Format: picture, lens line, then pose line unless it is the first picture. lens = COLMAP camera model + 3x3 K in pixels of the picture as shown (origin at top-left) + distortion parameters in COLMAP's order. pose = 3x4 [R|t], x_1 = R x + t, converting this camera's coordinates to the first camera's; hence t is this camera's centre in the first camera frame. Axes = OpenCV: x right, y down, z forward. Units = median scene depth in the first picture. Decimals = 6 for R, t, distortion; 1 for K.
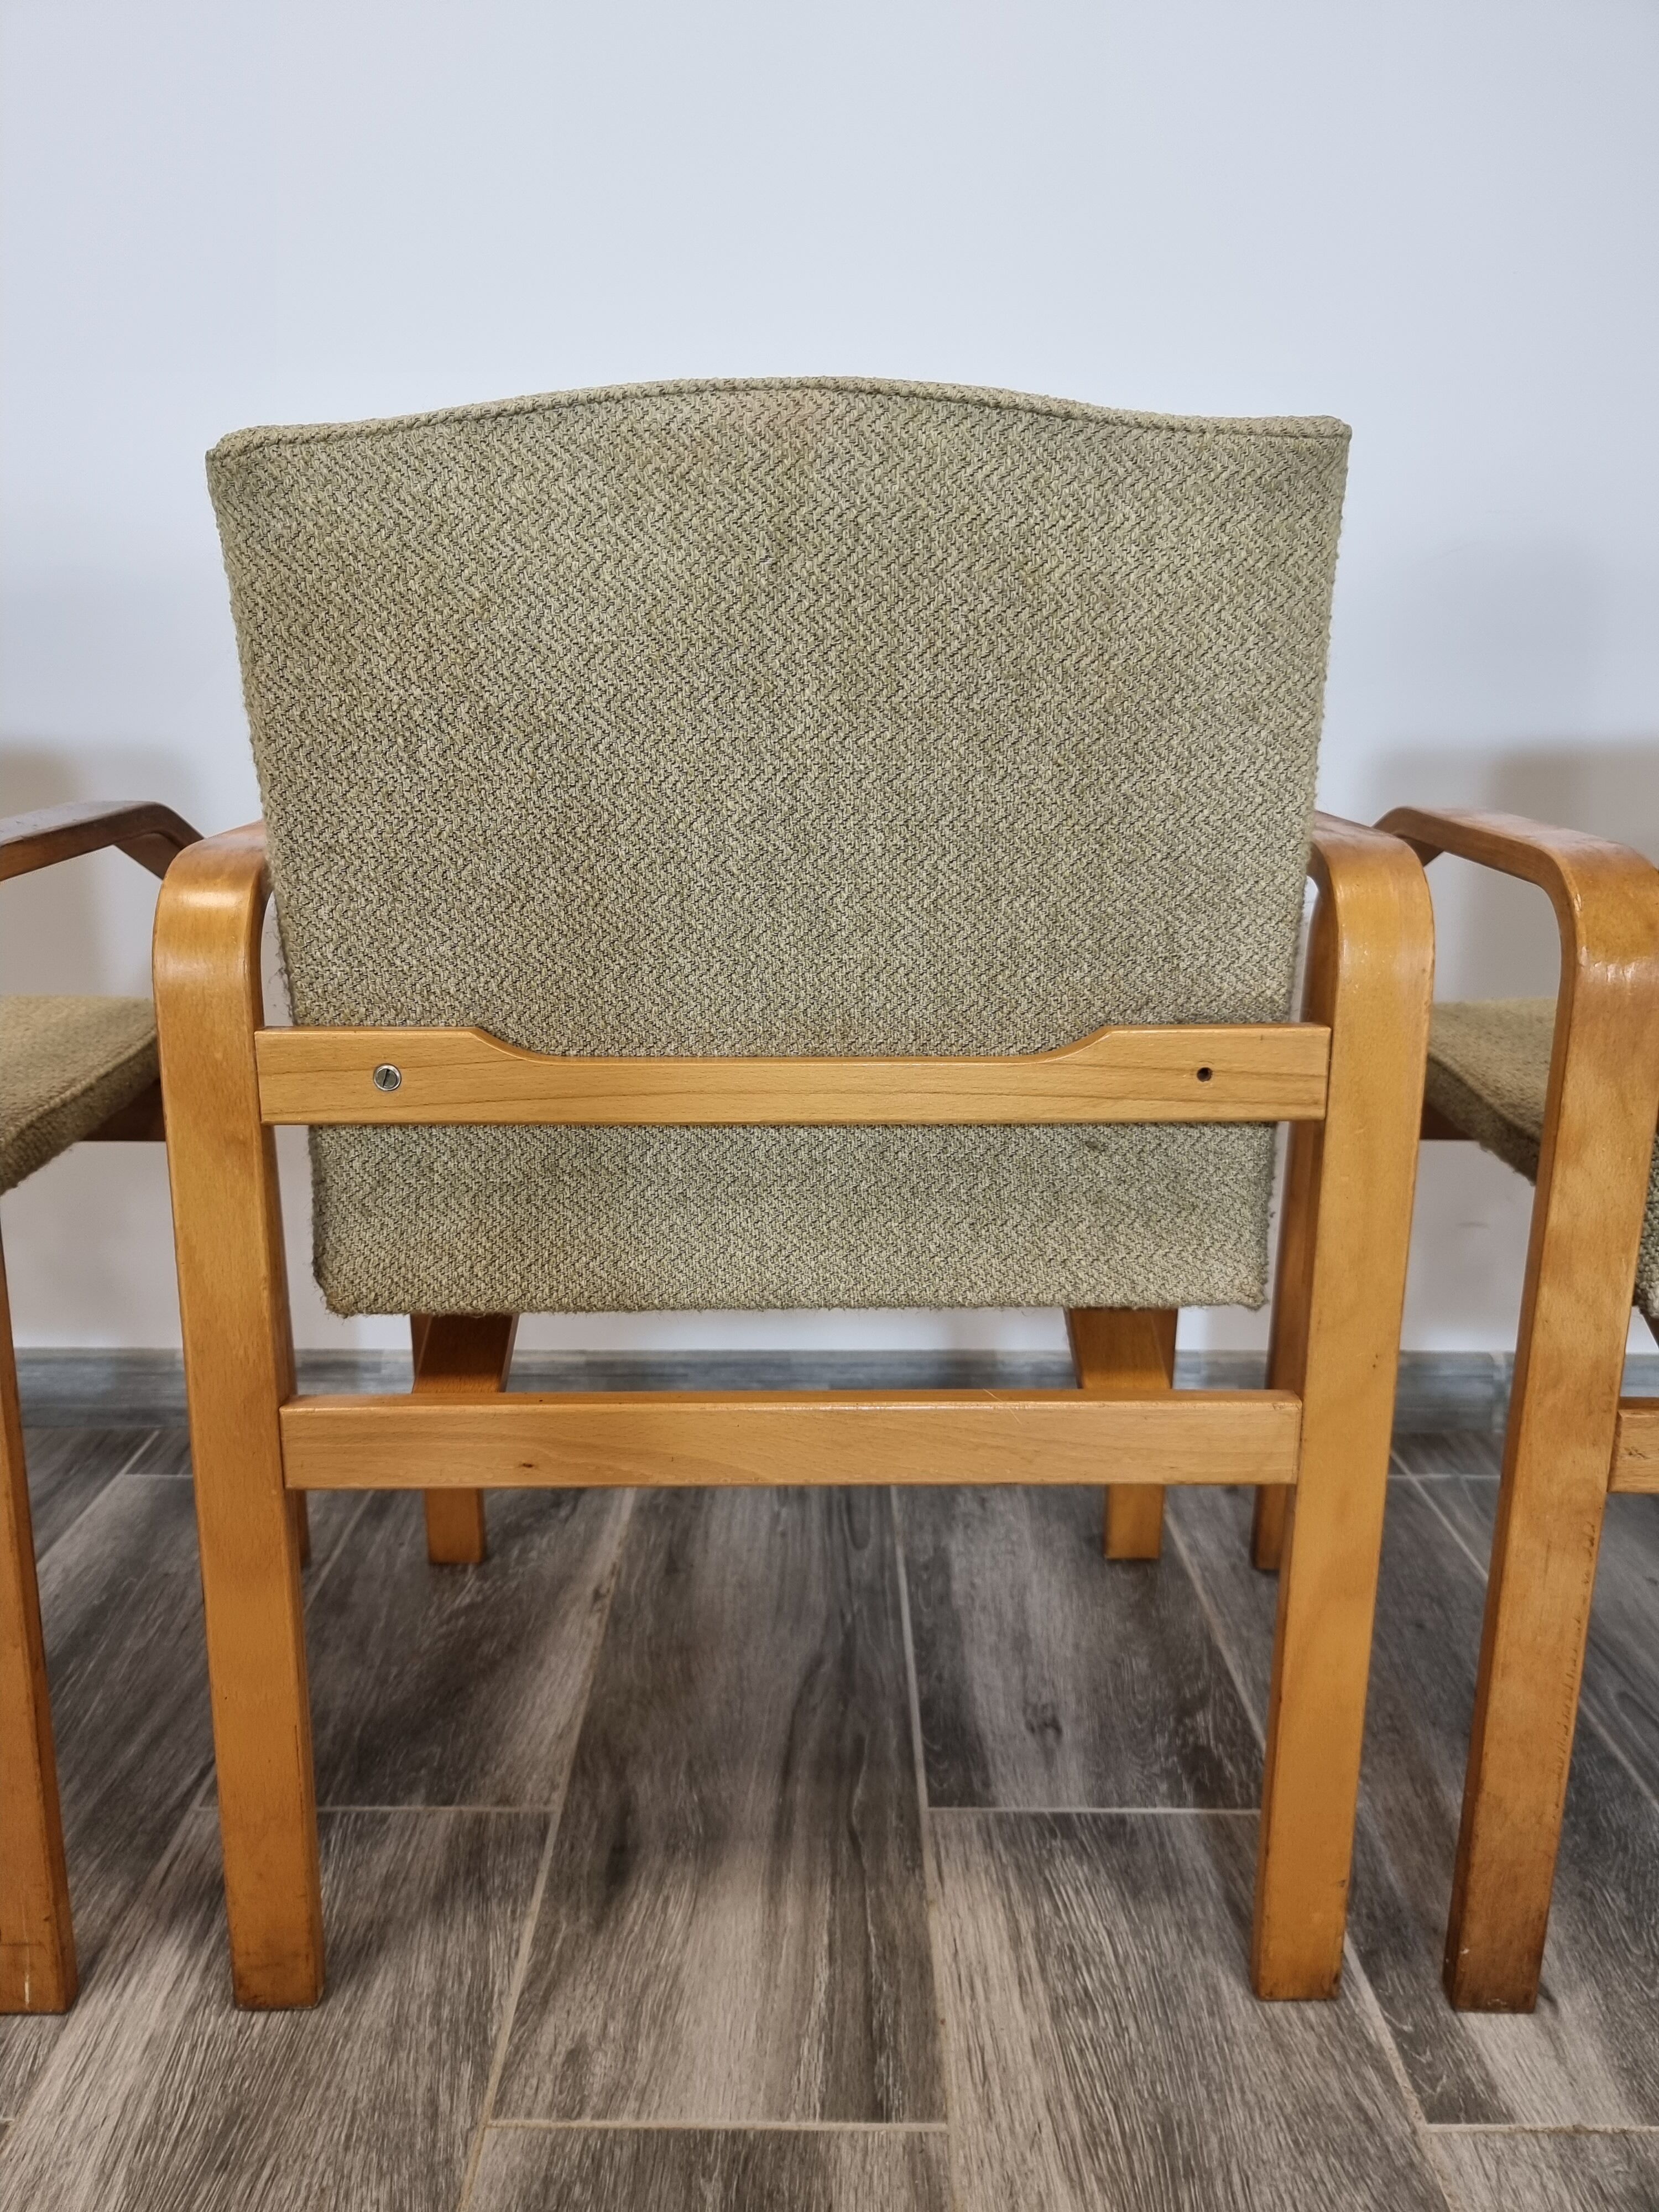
lens RADIAL K [[1558.0, 0, 806.7], [0, 1558.0, 1096.0], [0, 0, 1]] dist [0.055008, -0.041723]
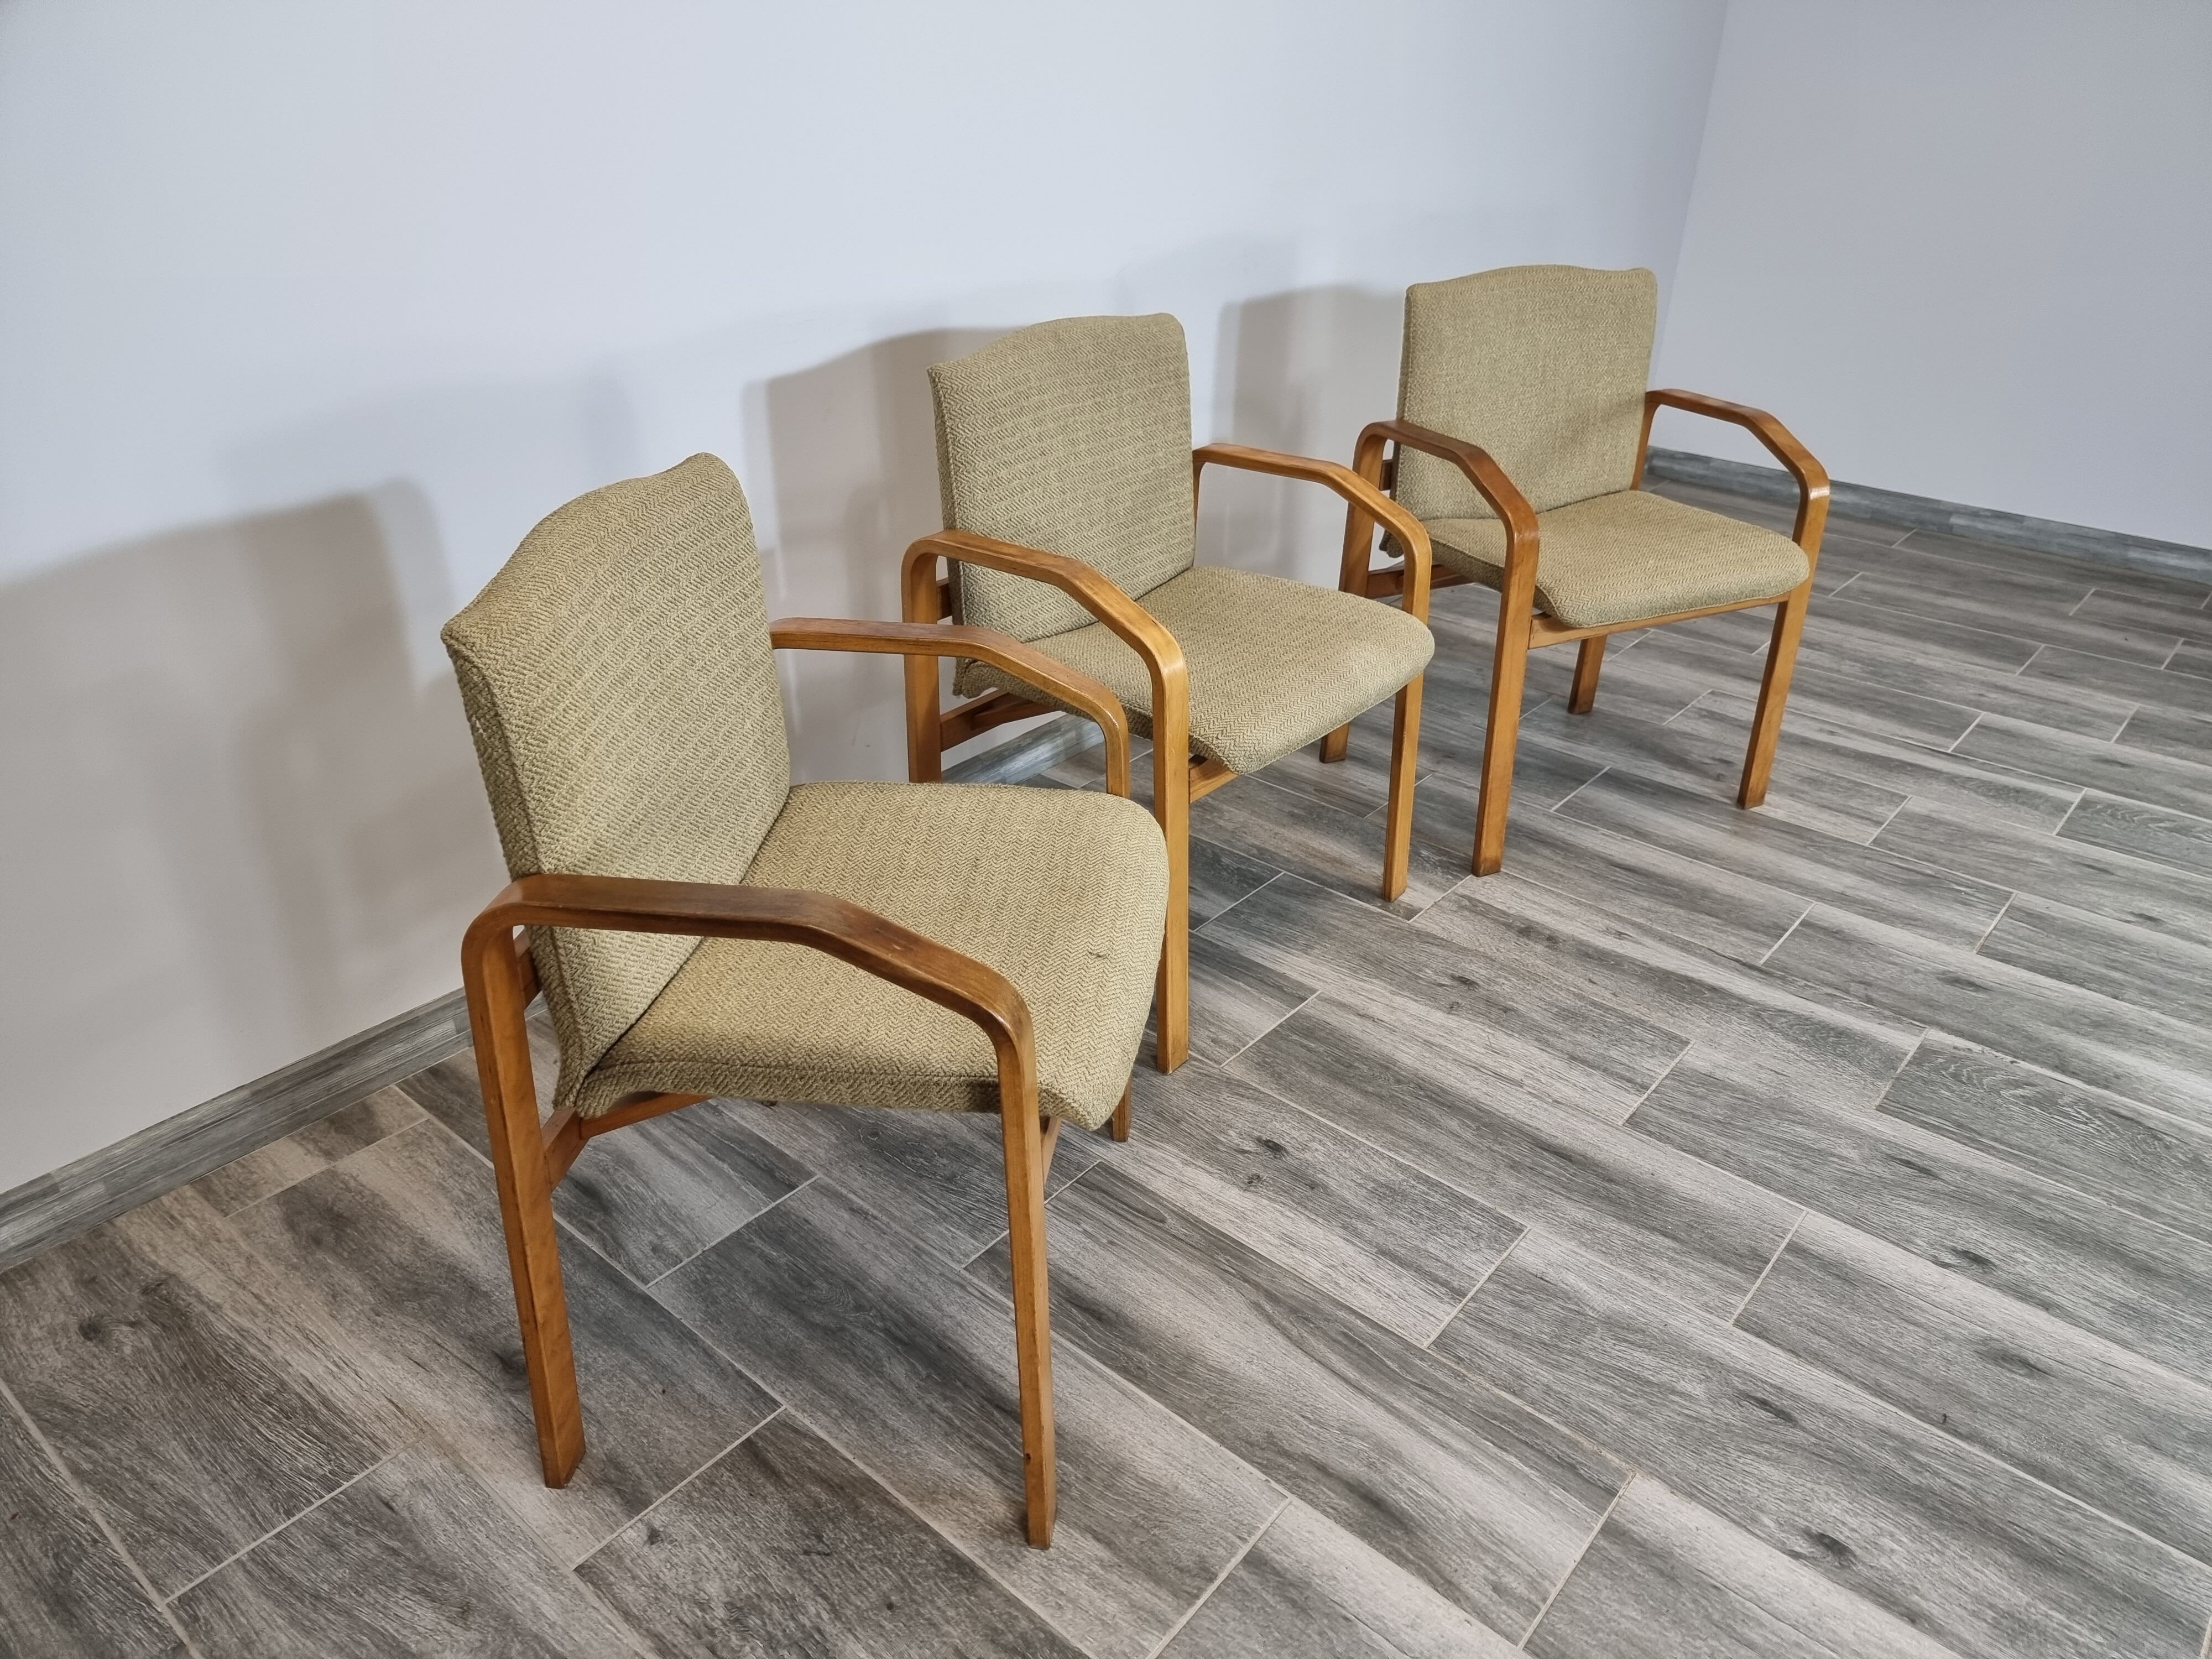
lens RADIAL K [[1545.4, 0, 1134.3], [0, 1545.4, 852.4], [0, 0, 1]] dist [0.062871, -0.048462]
pose [[0.629545, -0.367137, 0.684751, -1.526178], [0.177445, 0.925962, 0.333327, -0.432115], [-0.756430, -0.088339, 0.648081, -0.392380]]
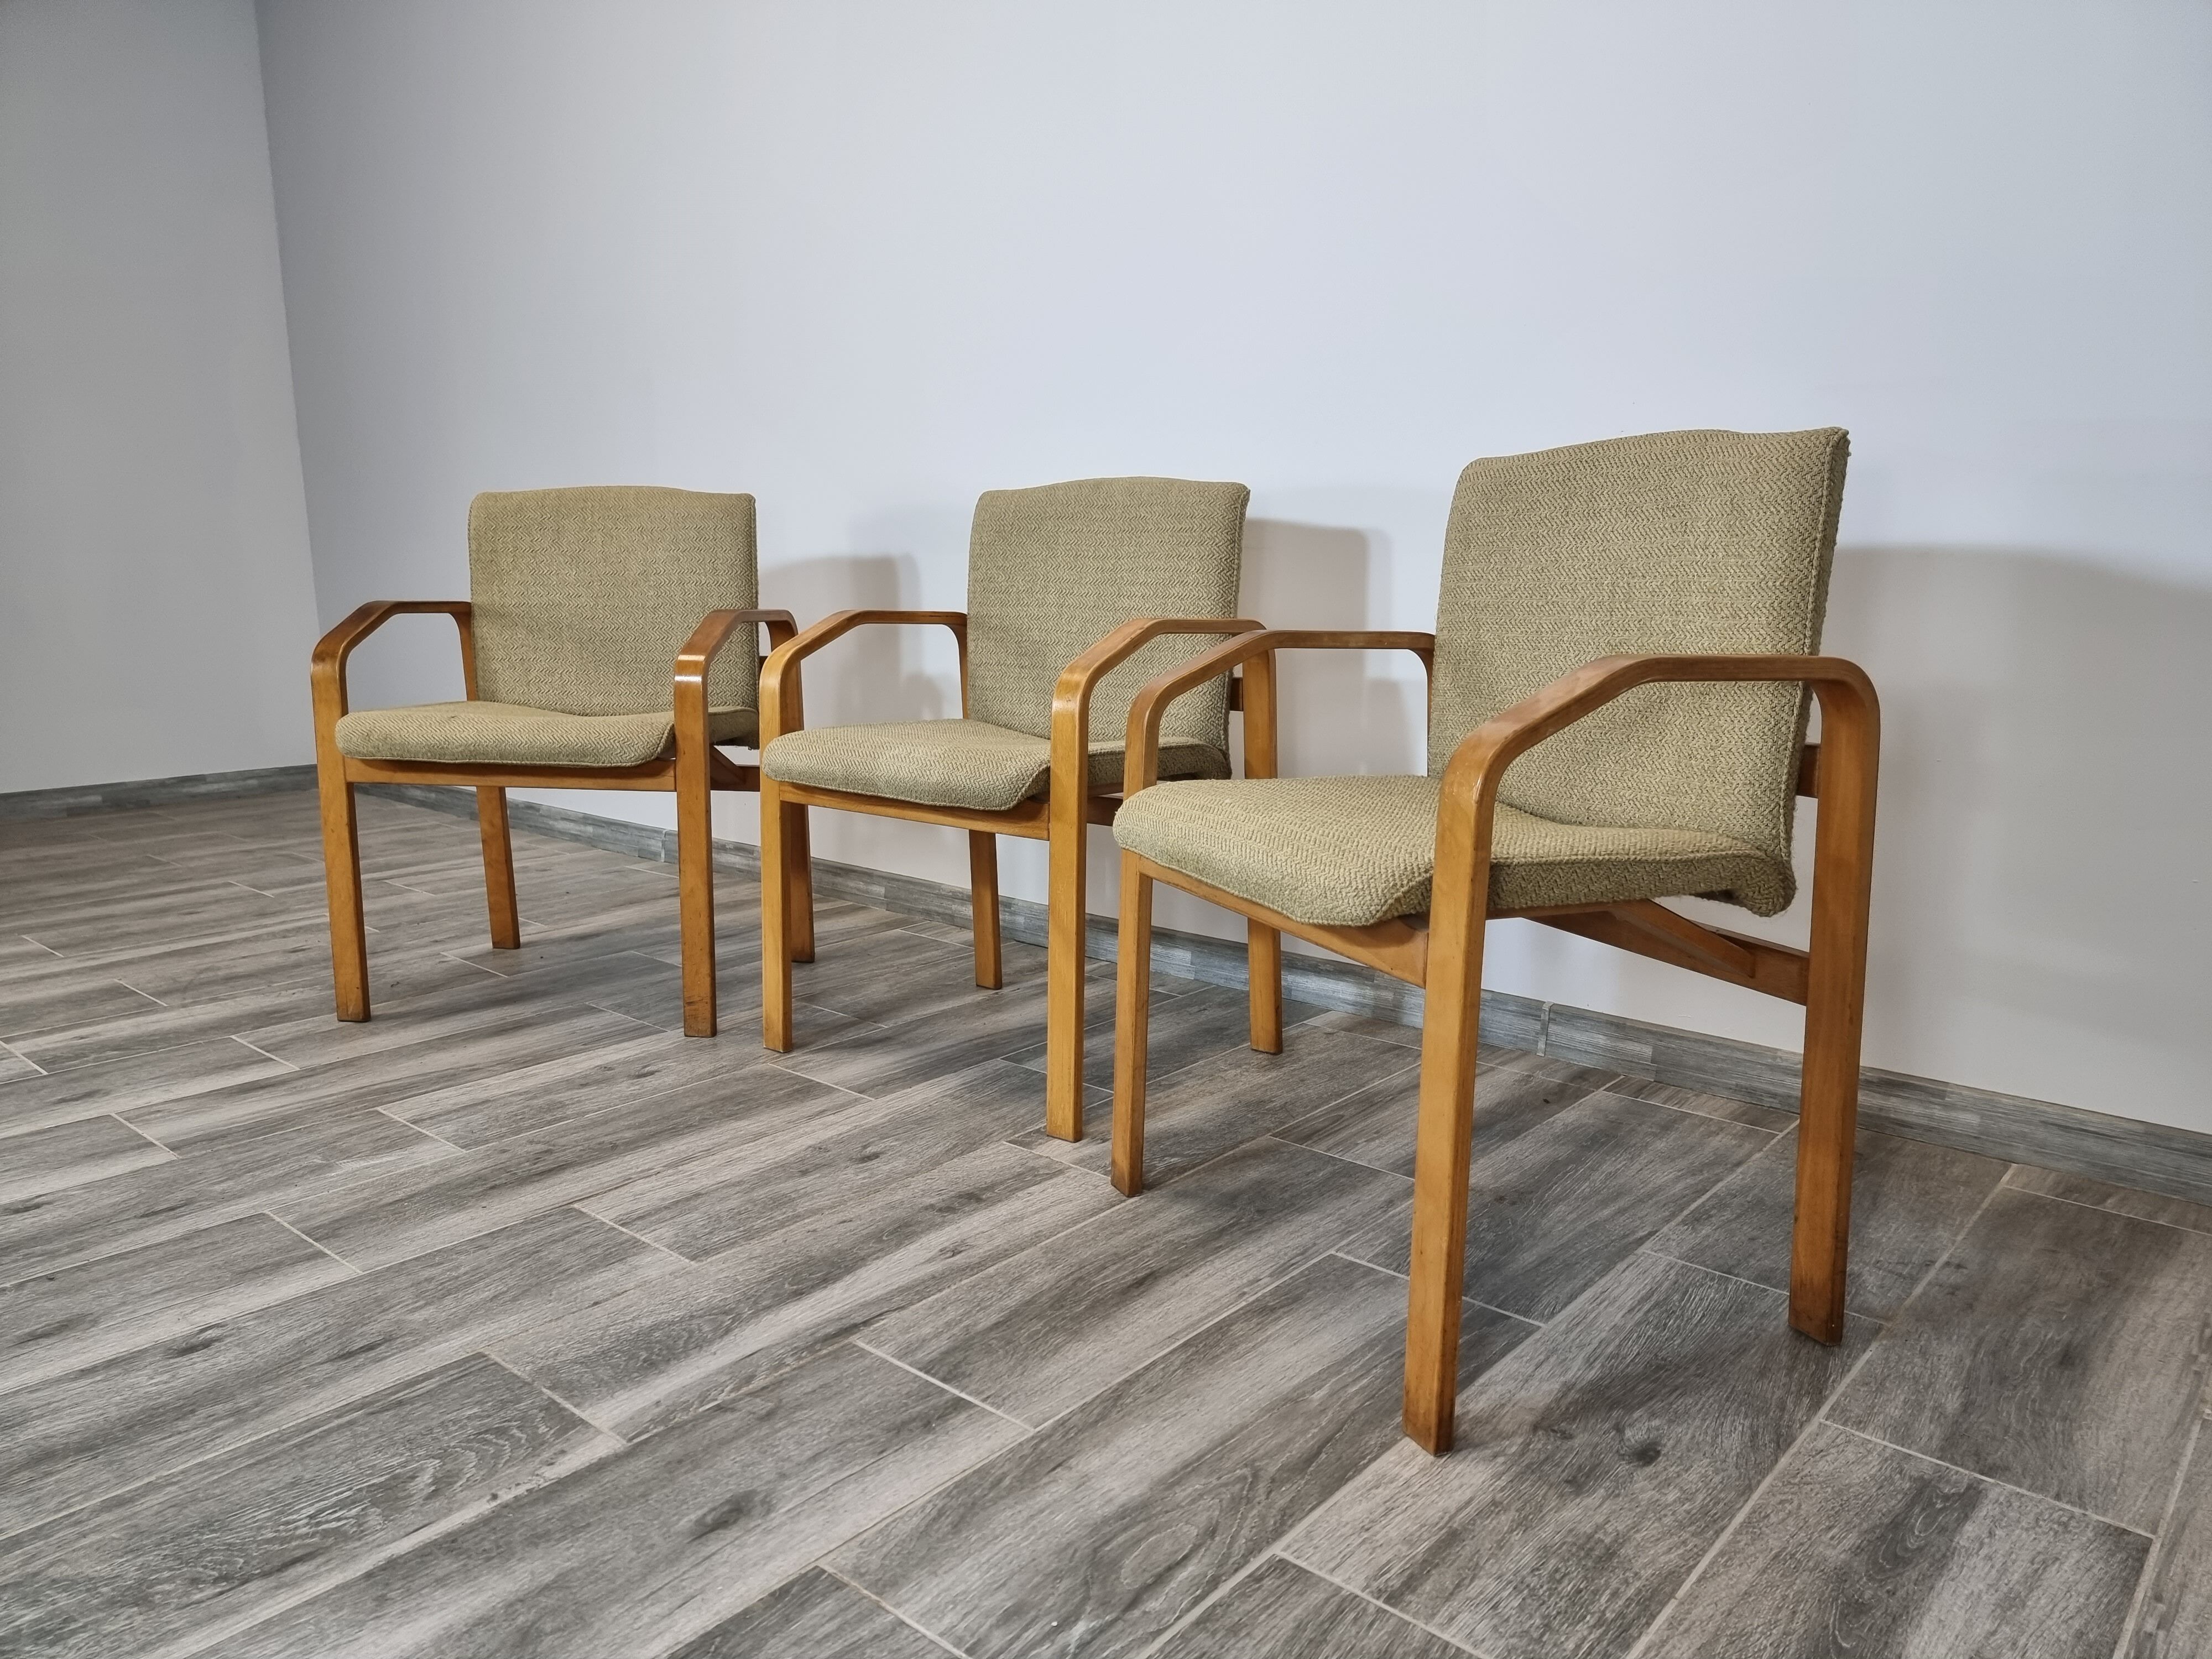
lens RADIAL K [[1545.4, 0, 1118.1], [0, 1545.4, 870.5], [0, 0, 1]] dist [0.062871, -0.048462]
pose [[0.763815, 0.127259, -0.632765, 1.617420], [-0.166640, 0.986014, -0.002851, 0.172466], [0.623552, 0.107622, 0.774339, -0.642617]]
